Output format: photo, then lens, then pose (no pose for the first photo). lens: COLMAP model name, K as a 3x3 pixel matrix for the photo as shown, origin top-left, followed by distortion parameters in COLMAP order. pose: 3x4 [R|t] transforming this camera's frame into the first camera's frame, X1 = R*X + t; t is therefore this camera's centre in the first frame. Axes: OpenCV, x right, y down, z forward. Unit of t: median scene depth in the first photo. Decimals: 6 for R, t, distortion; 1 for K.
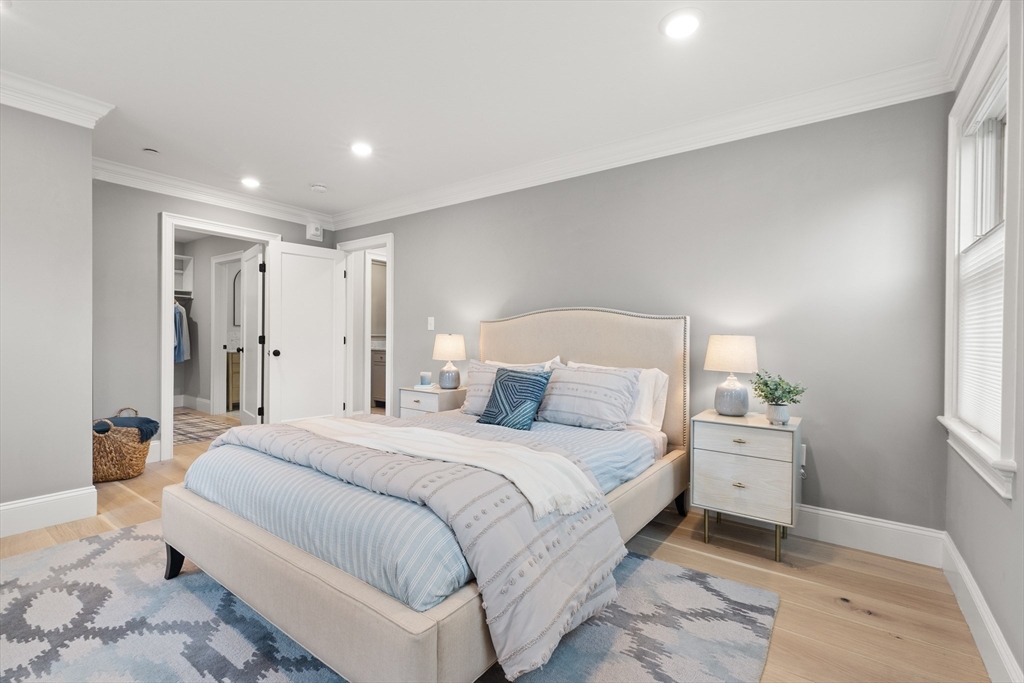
lens RADIAL K [[465.6, 0, 511.4], [0, 465.6, 339.3], [0, 0, 1]] dist [0.004368, -0.001284]
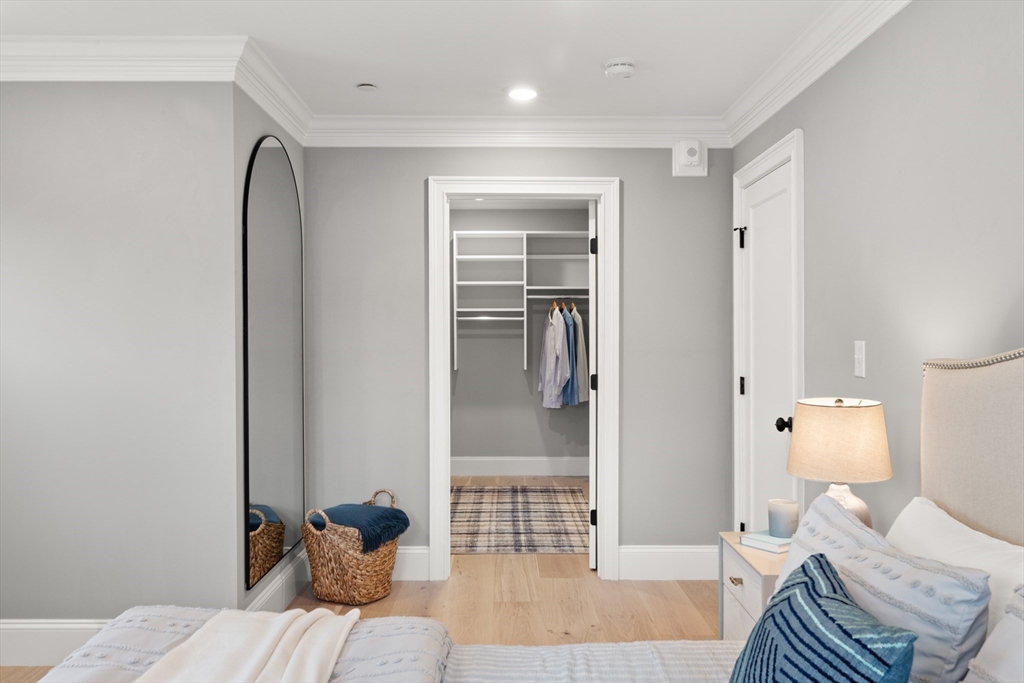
lens RADIAL K [[842.8, 0, 511.4], [0, 842.8, 341.4], [0, 0, 1]] dist [-0.010608, 0.000443]
pose [[0.595891, -0.007233, -0.803033, 0.217853], [0.007501, 0.999966, -0.003441, -0.053152], [0.803031, -0.003973, 0.595925, 0.440980]]
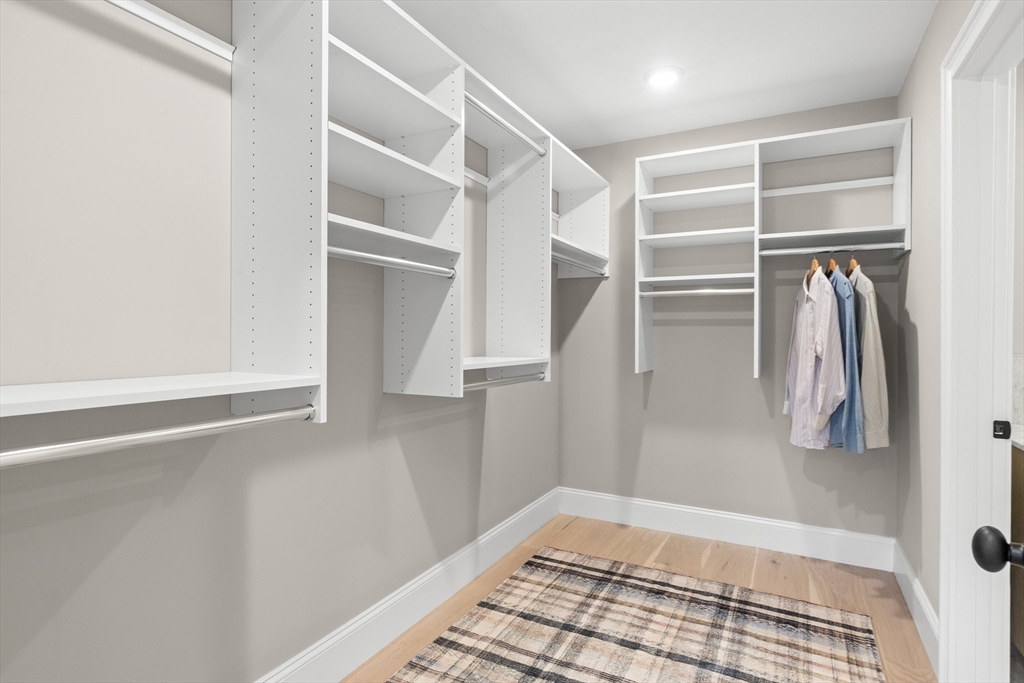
lens RADIAL K [[538.8, 0, 511.9], [0, 538.8, 335.0], [0, 0, 1]] dist [0.004728, 0.000329]
pose [[0.151550, -0.011024, -0.988388, -0.618803], [-0.006488, 0.999905, -0.012147, -0.041660], [0.988428, 0.008253, 0.151464, 1.157892]]
